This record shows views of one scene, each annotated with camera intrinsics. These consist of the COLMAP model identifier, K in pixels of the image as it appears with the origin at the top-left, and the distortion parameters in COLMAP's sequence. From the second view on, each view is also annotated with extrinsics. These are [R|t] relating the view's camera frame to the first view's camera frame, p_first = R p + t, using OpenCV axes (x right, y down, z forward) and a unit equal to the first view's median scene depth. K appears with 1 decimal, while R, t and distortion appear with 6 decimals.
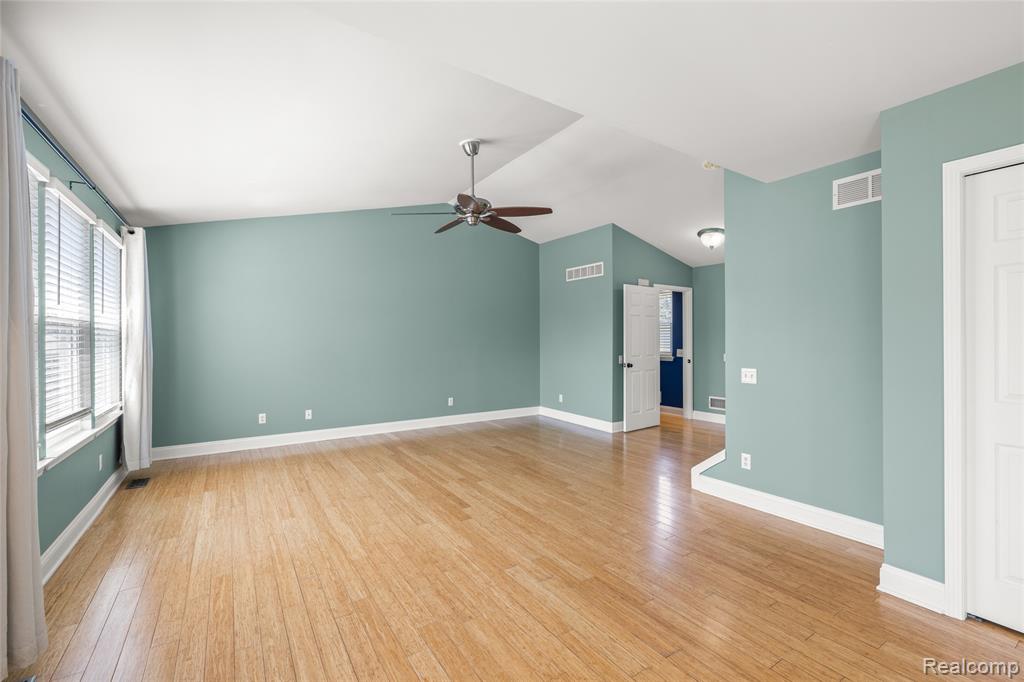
lens RADIAL K [[433.4, 0, 512.2], [0, 433.4, 335.4], [0, 0, 1]] dist [-0.003718, 0.001662]
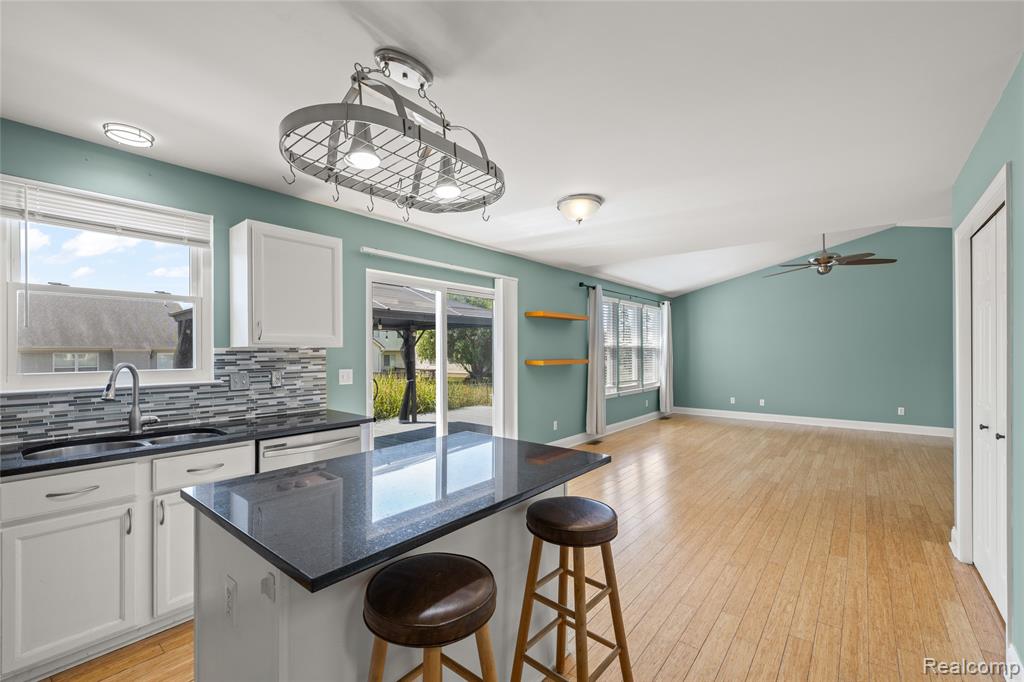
lens RADIAL K [[433.4, 0, 511.6], [0, 433.4, 348.5], [0, 0, 1]] dist [-0.003718, 0.001662]
pose [[0.304668, -0.004202, -0.952449, 1.034788], [0.011607, 0.999932, -0.000699, -0.020825], [0.952388, -0.010842, 0.304697, -0.419241]]
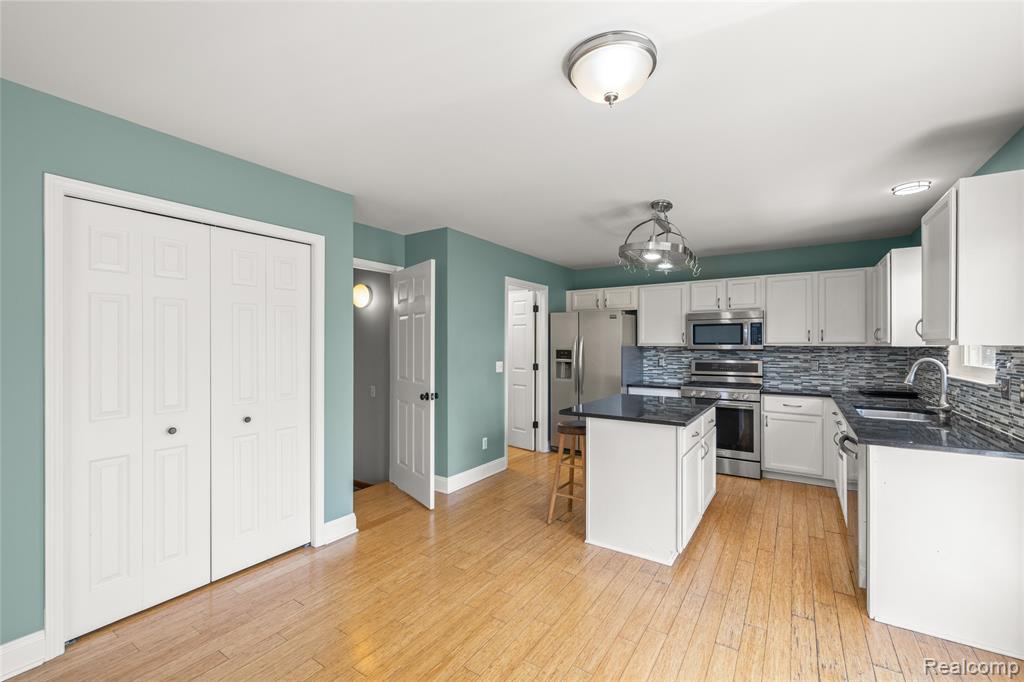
lens RADIAL K [[433.4, 0, 511.2], [0, 433.4, 339.5], [0, 0, 1]] dist [-0.003718, 0.001662]
pose [[-0.393981, 0.009599, 0.919068, -0.137171], [-0.010889, 0.999827, -0.015110, -0.021638], [-0.919054, -0.015961, -0.393809, 0.255172]]
